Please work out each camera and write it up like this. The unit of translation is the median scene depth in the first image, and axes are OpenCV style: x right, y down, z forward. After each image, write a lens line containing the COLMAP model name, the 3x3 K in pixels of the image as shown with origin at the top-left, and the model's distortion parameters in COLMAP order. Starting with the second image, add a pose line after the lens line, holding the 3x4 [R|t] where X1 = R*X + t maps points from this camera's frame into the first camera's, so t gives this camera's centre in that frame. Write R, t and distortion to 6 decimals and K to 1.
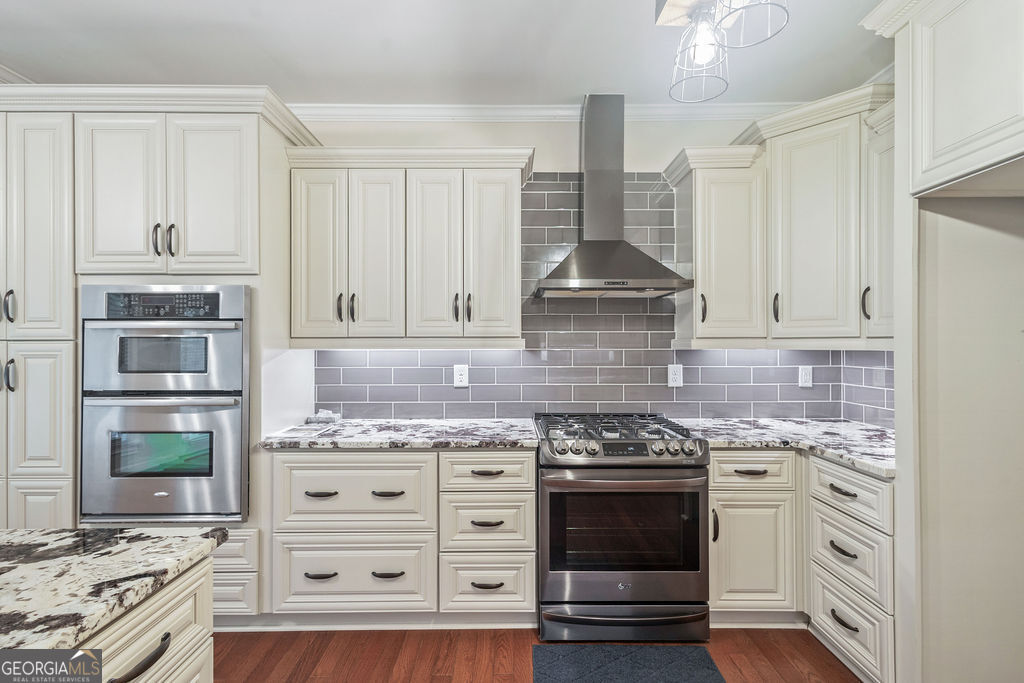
lens RADIAL K [[475.1, 0, 516.0], [0, 475.1, 345.2], [0, 0, 1]] dist [0.008165, -0.001311]
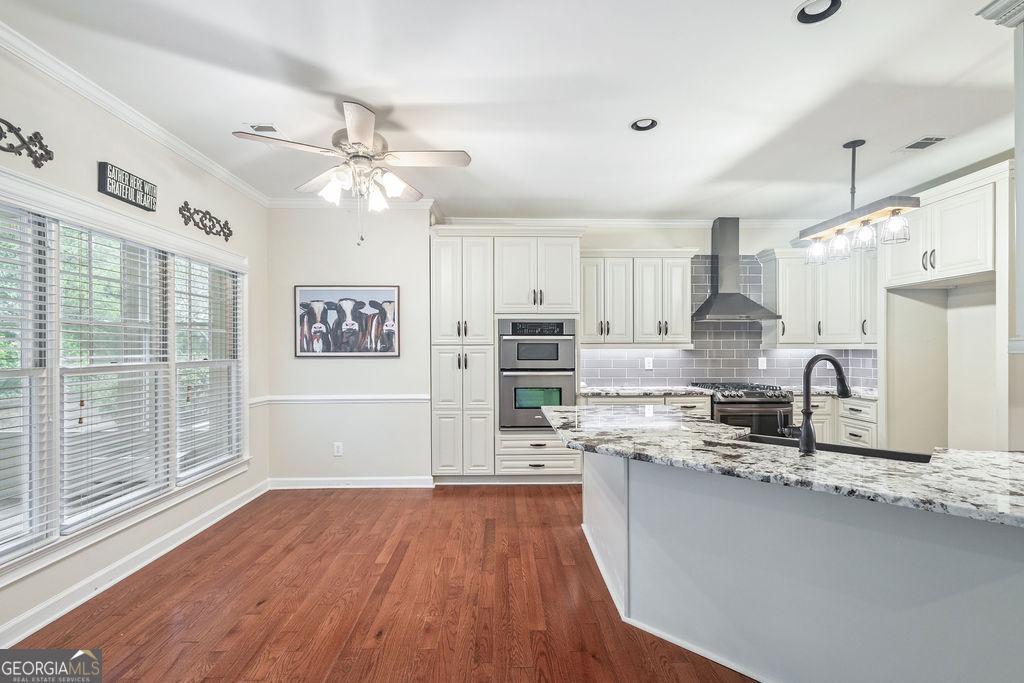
lens RADIAL K [[475.1, 0, 514.5], [0, 475.1, 347.8], [0, 0, 1]] dist [0.008165, -0.001311]
pose [[0.999673, -0.000584, 0.025581, -0.892937], [0.000531, 0.999998, 0.002075, -0.001452], [-0.025582, -0.002060, 0.999671, -1.104722]]
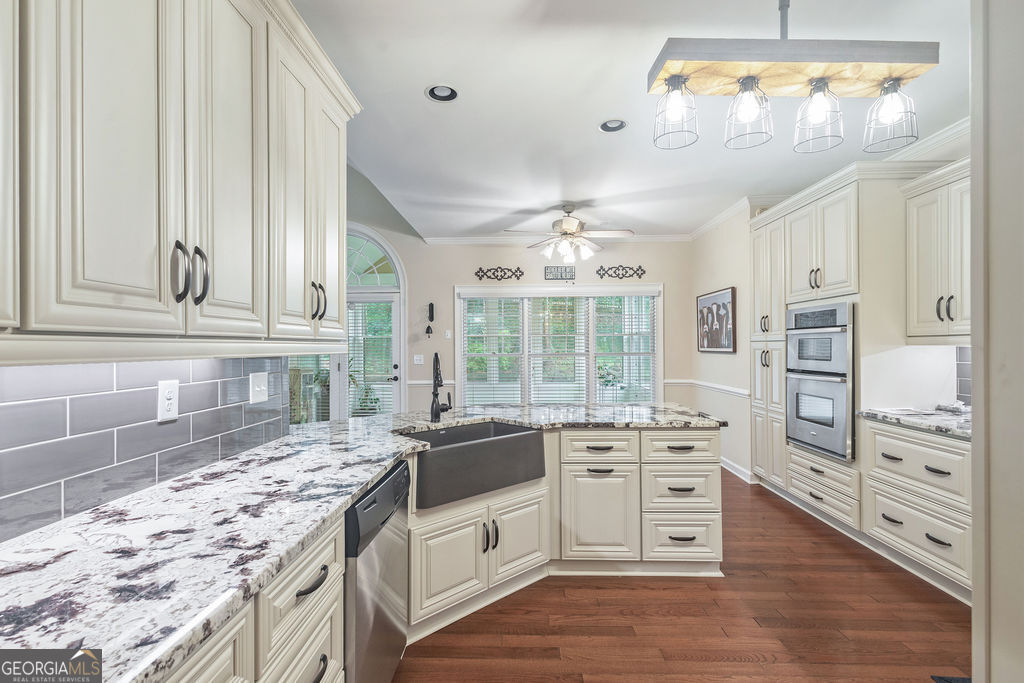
lens RADIAL K [[475.1, 0, 511.5], [0, 475.1, 343.2], [0, 0, 1]] dist [0.008165, -0.001311]
pose [[-0.026464, -0.004487, -0.999640, 0.924925], [0.011012, 0.999928, -0.004780, -0.003731], [0.999589, -0.011134, -0.026412, -0.000307]]
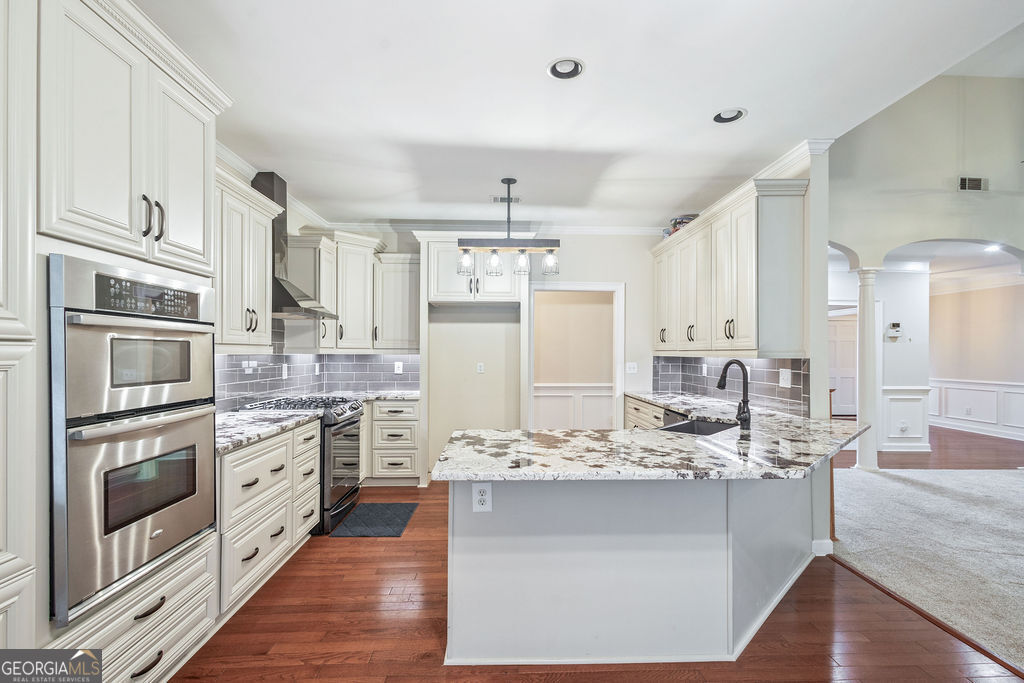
lens RADIAL K [[475.1, 0, 510.2], [0, 475.1, 354.1], [0, 0, 1]] dist [0.008165, -0.001311]
pose [[-0.030311, -0.000727, 0.999540, -1.553721], [-0.006820, 0.999977, 0.000521, 0.002579], [-0.999517, -0.006801, -0.030315, 0.421408]]
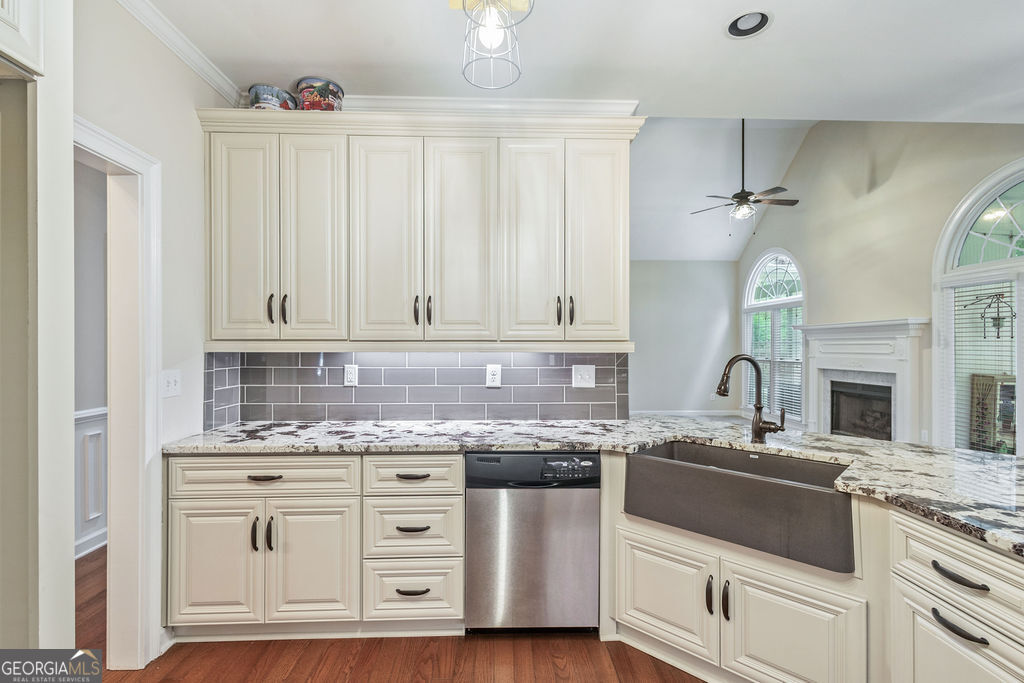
lens RADIAL K [[475.1, 0, 514.5], [0, 475.1, 344.9], [0, 0, 1]] dist [0.008165, -0.001311]
pose [[-0.999212, 0.001379, -0.039678, 0.189489], [0.001618, 0.999981, -0.006001, -0.001839], [0.039669, -0.006060, -0.999194, 0.765584]]
